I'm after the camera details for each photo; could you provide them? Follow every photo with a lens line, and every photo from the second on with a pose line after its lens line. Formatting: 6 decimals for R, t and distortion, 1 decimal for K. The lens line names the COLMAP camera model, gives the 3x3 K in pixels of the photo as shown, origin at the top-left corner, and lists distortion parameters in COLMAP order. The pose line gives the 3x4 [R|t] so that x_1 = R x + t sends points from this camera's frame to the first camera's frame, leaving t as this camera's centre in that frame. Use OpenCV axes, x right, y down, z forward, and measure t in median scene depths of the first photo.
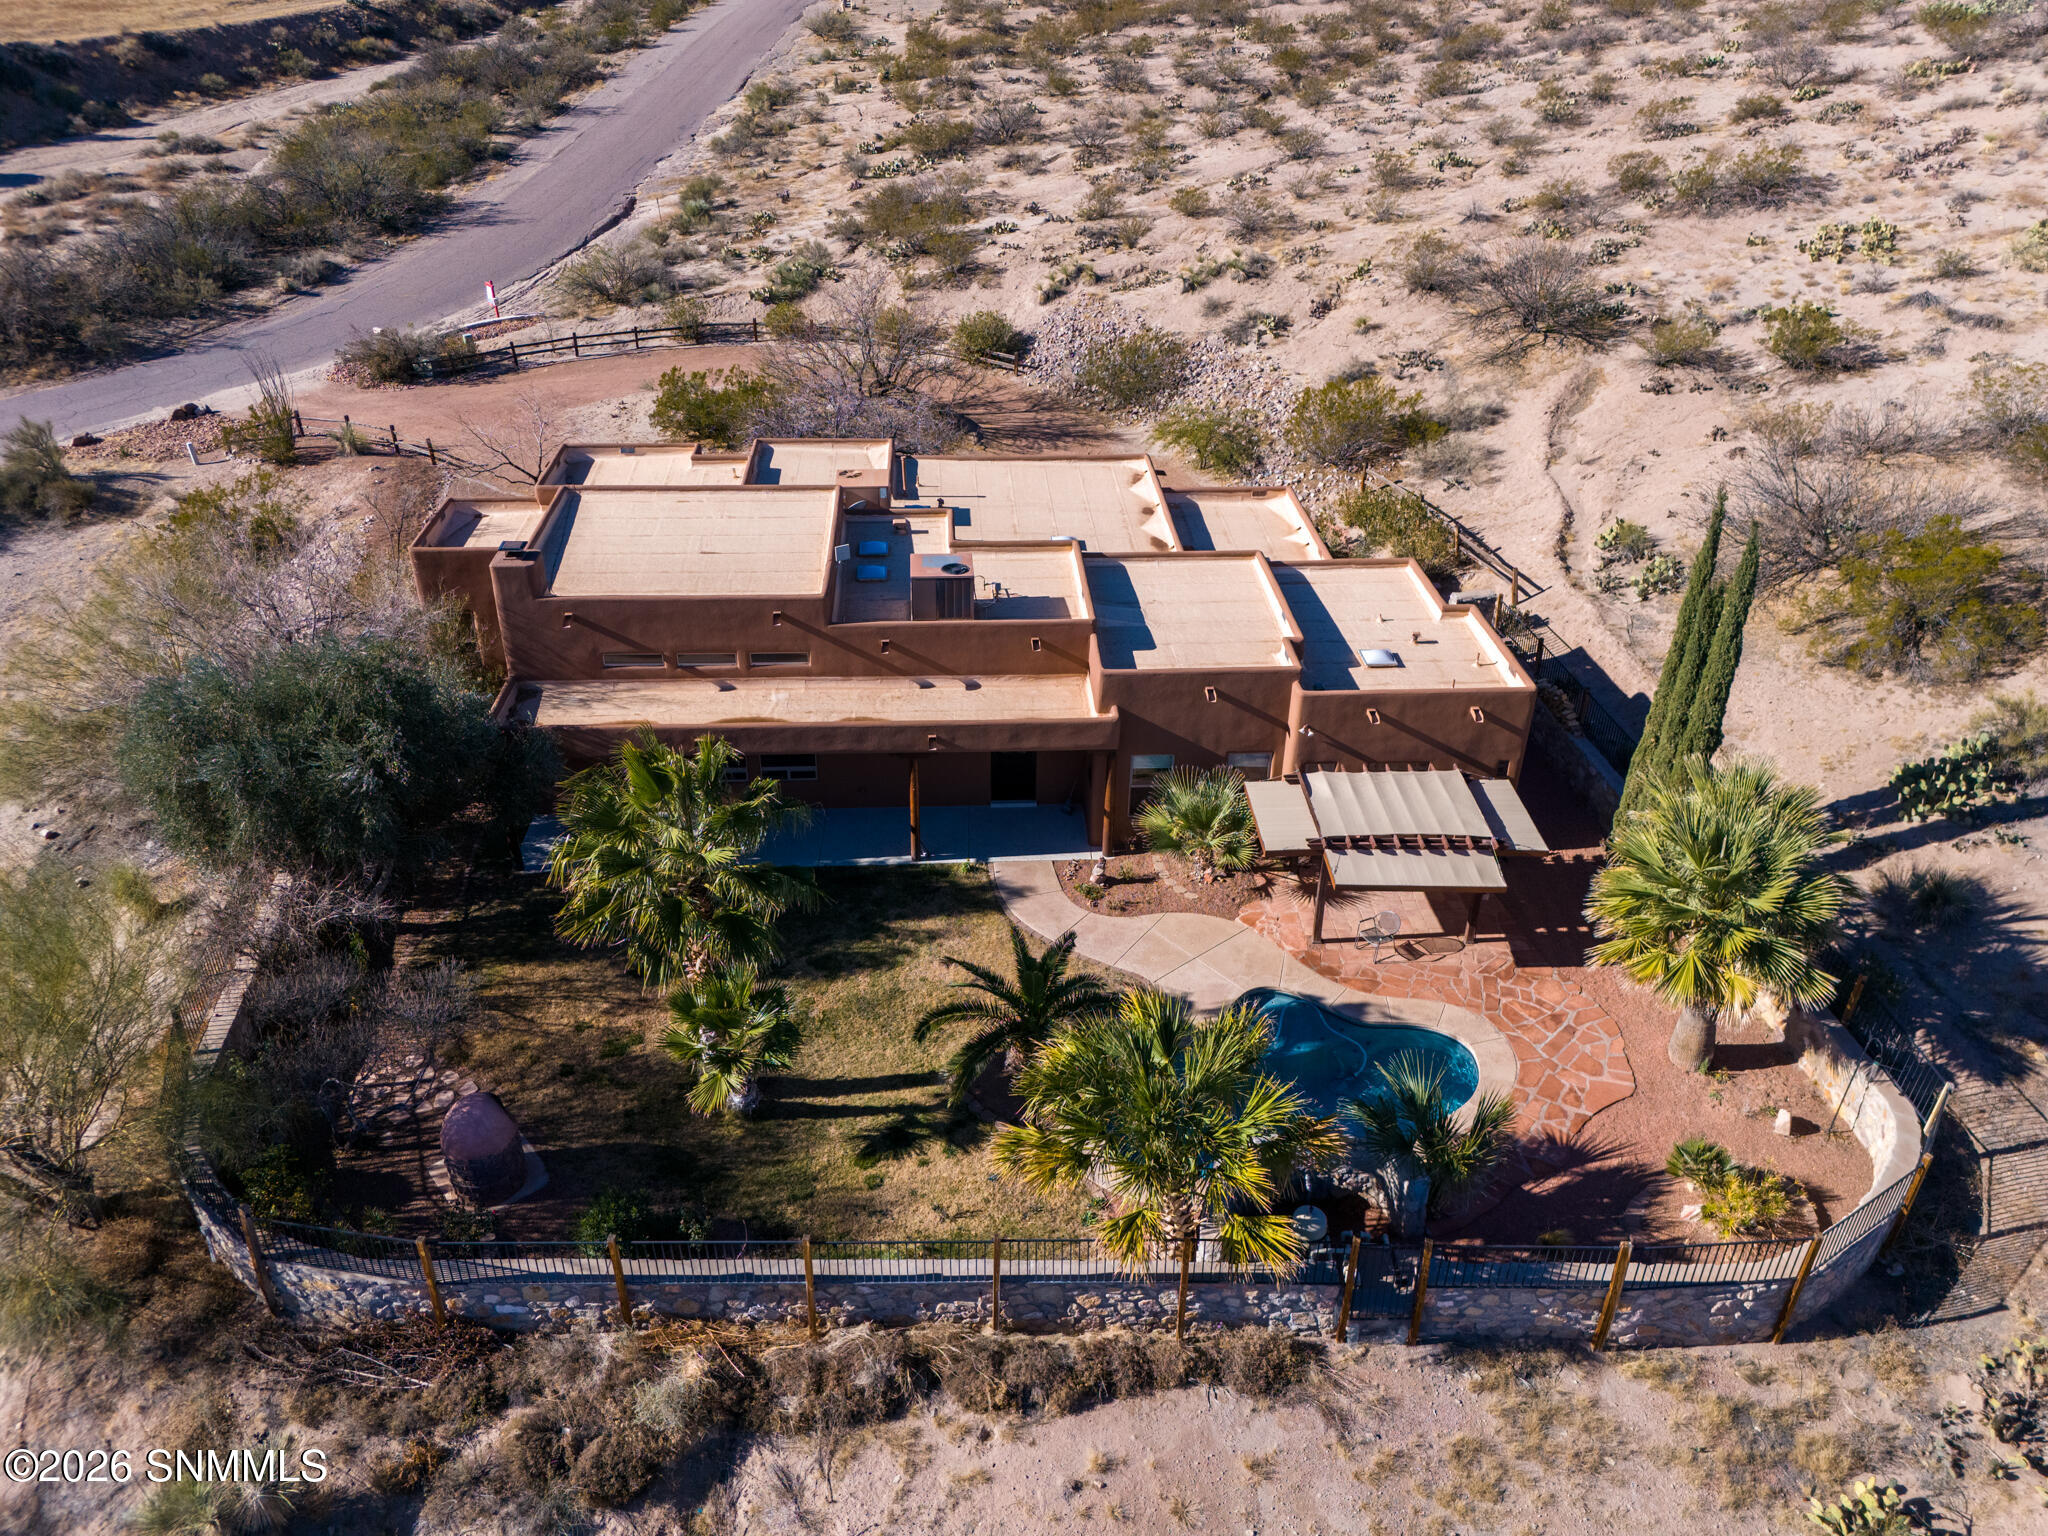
lens RADIAL K [[1524.2, 0, 1024.0], [0, 1524.2, 768.0], [0, 0, 1]] dist [0.069762, -0.065850]
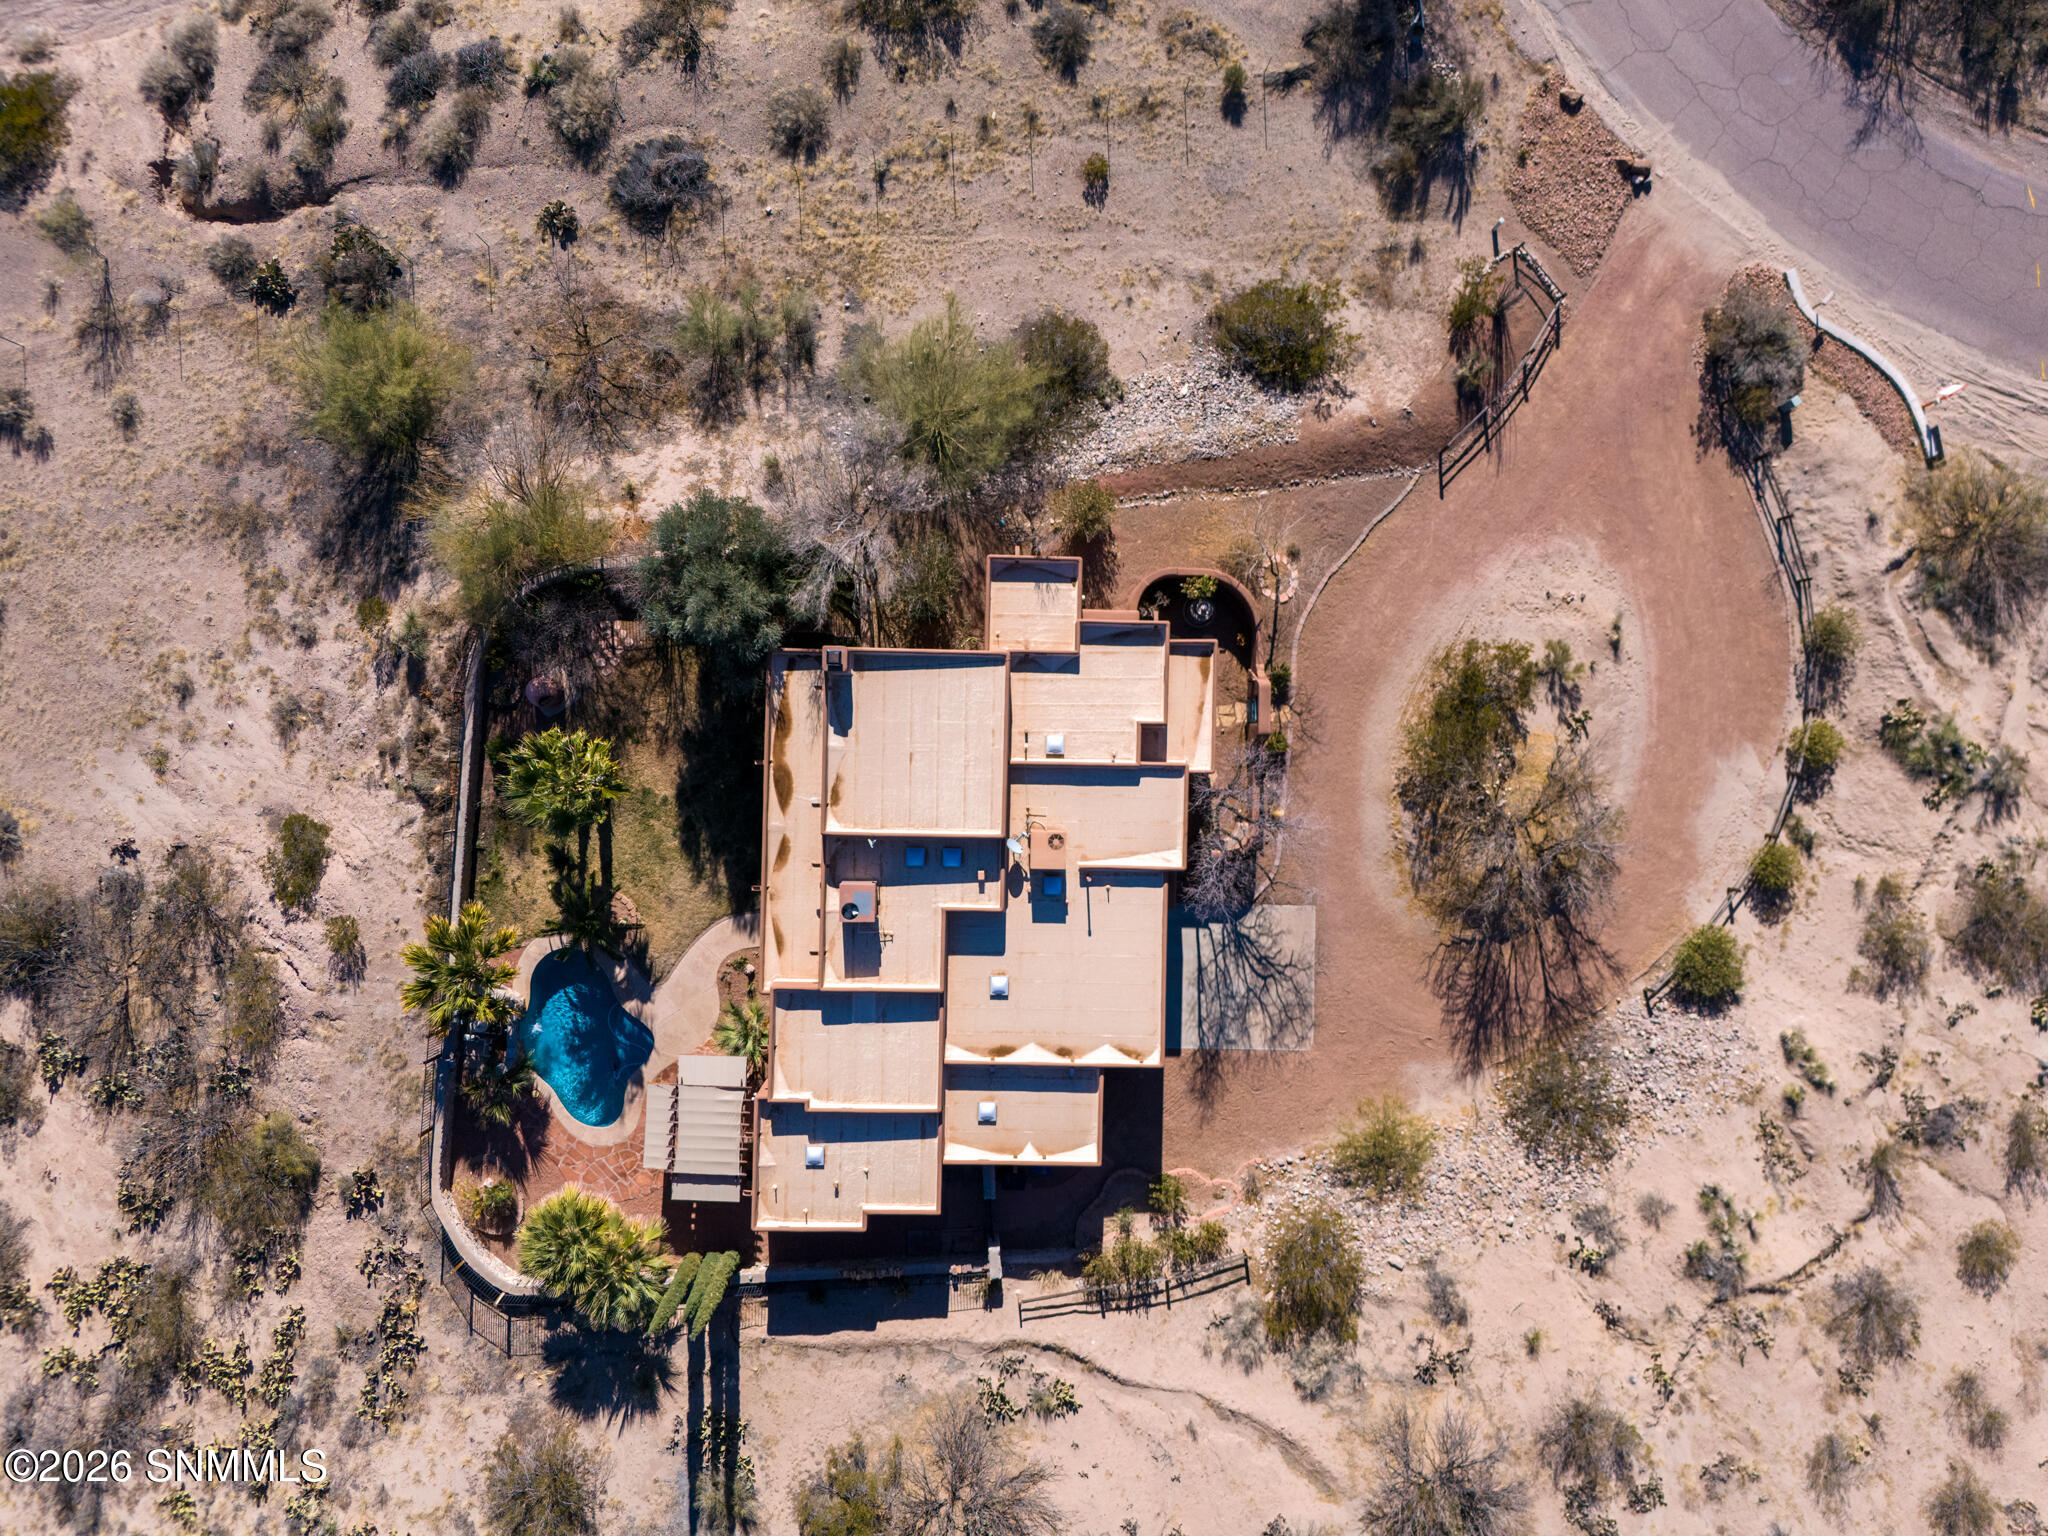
lens RADIAL K [[1505.2, 0, 1024.0], [0, 1505.2, 768.0], [0, 0, 1]] dist [0.099515, -0.110317]
pose [[-0.076935, 0.997025, 0.004755, -0.253449], [-0.528808, -0.044848, 0.847556, -1.824048], [0.845247, 0.062692, 0.530685, 0.315853]]
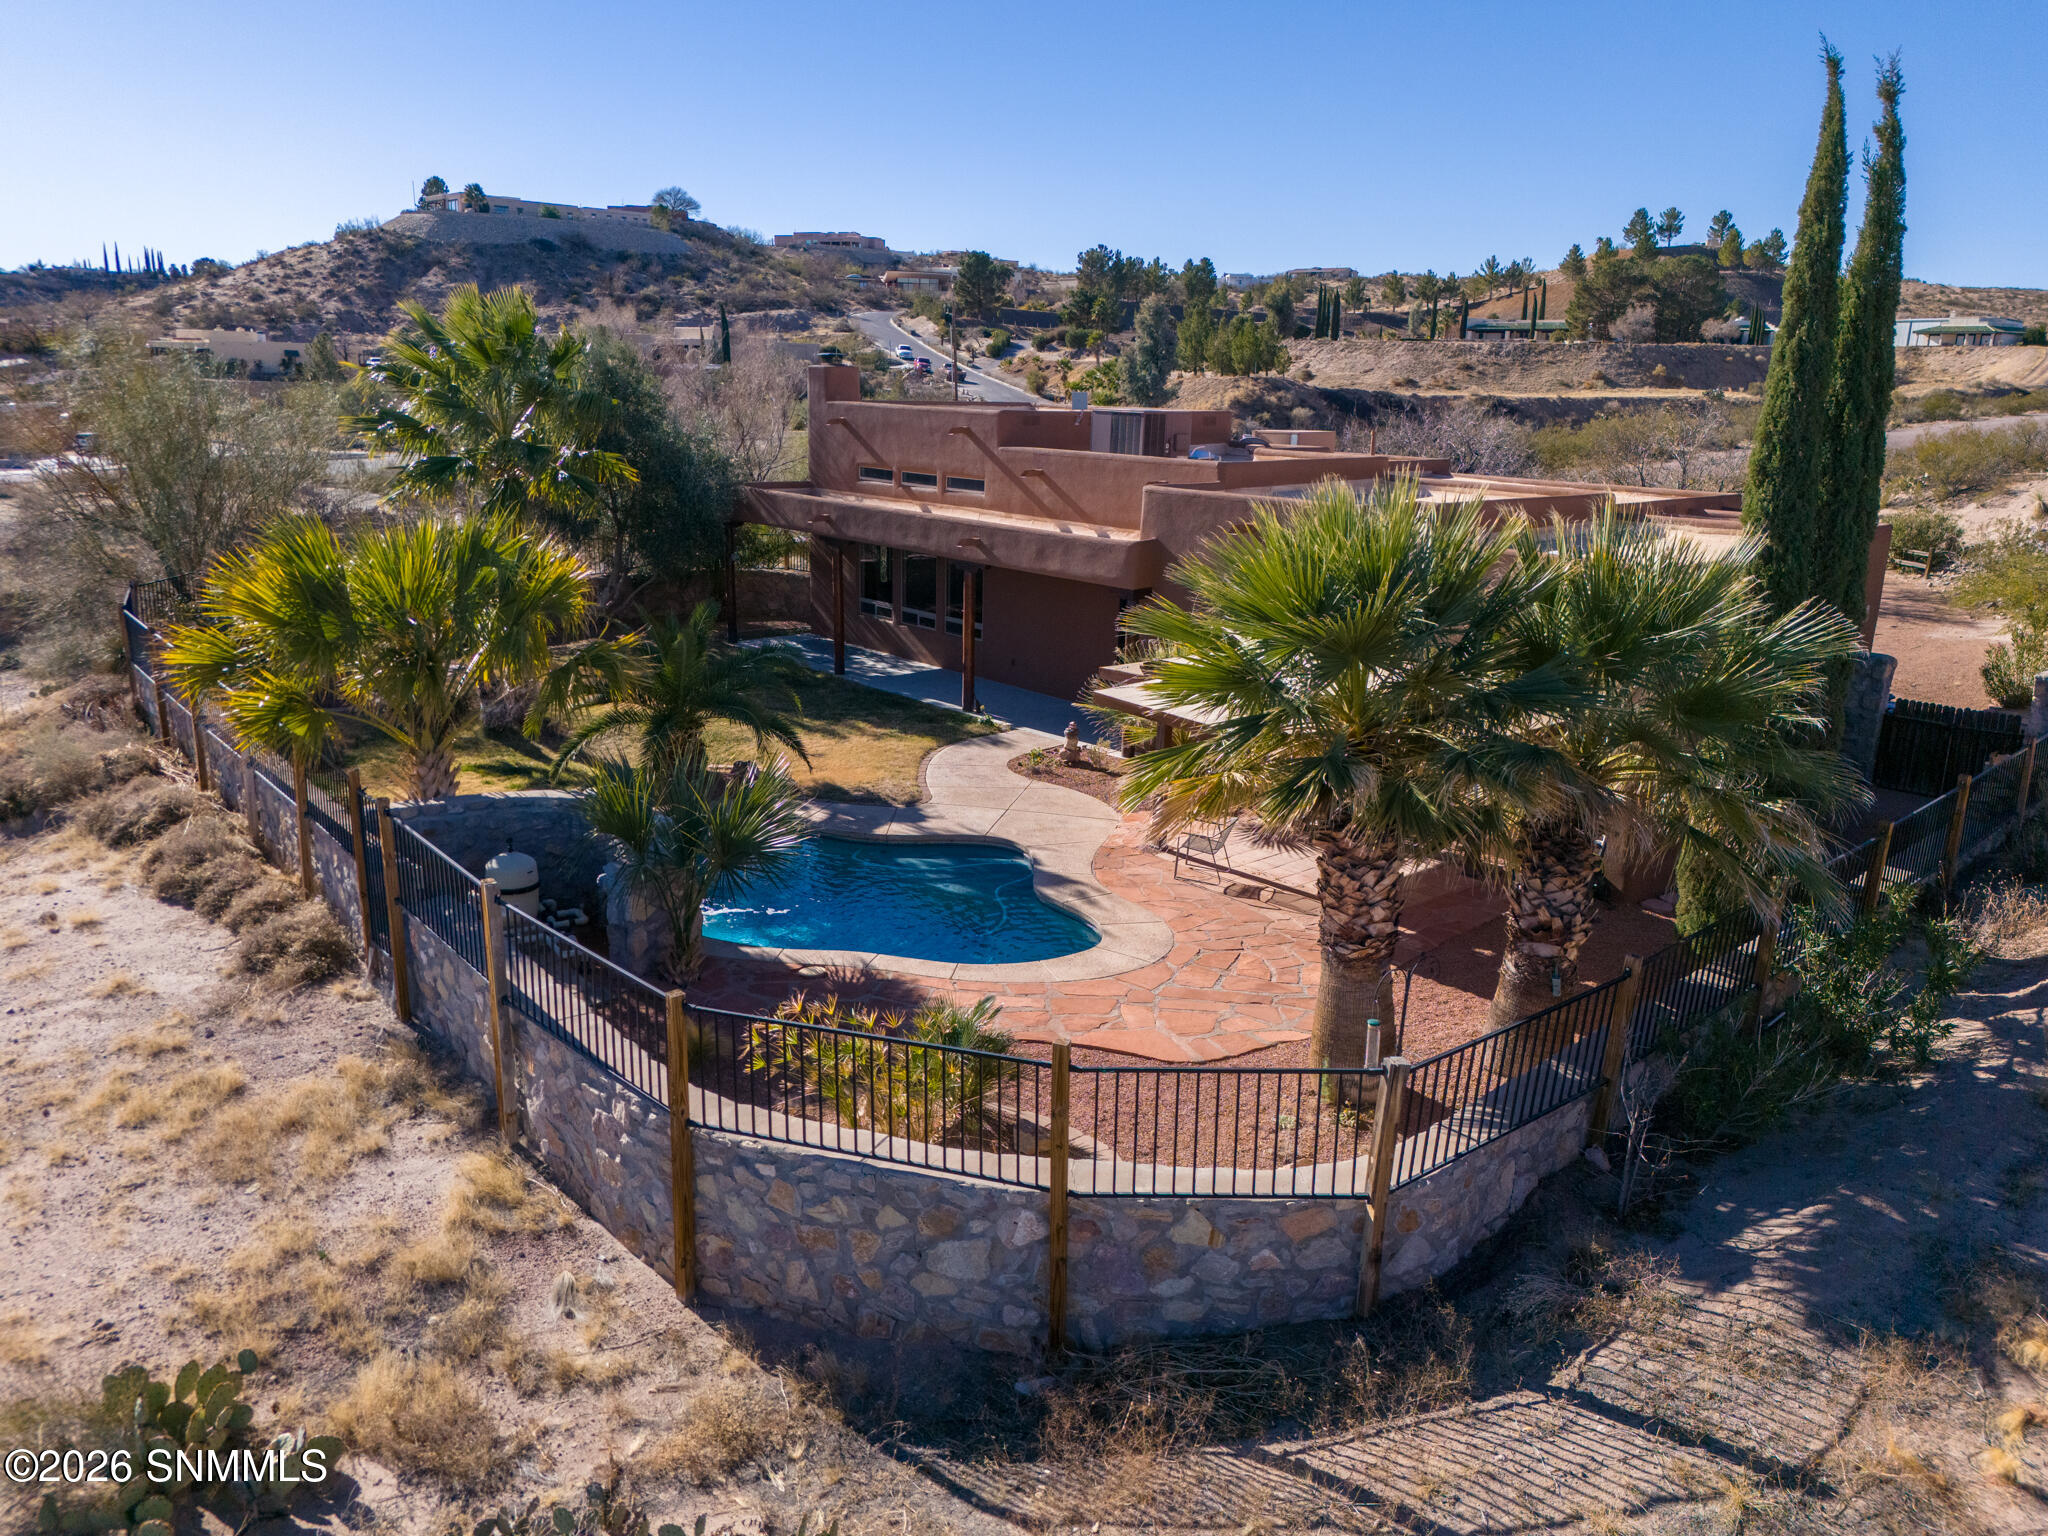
lens RADIAL K [[1505.2, 0, 1024.0], [0, 1505.2, 768.0], [0, 0, 1]] dist [0.099515, -0.110317]
pose [[0.610079, 0.201024, -0.766415, 0.689791], [-0.421667, 0.901303, -0.099250, 0.183334], [0.670821, 0.383722, 0.634631, 0.572153]]
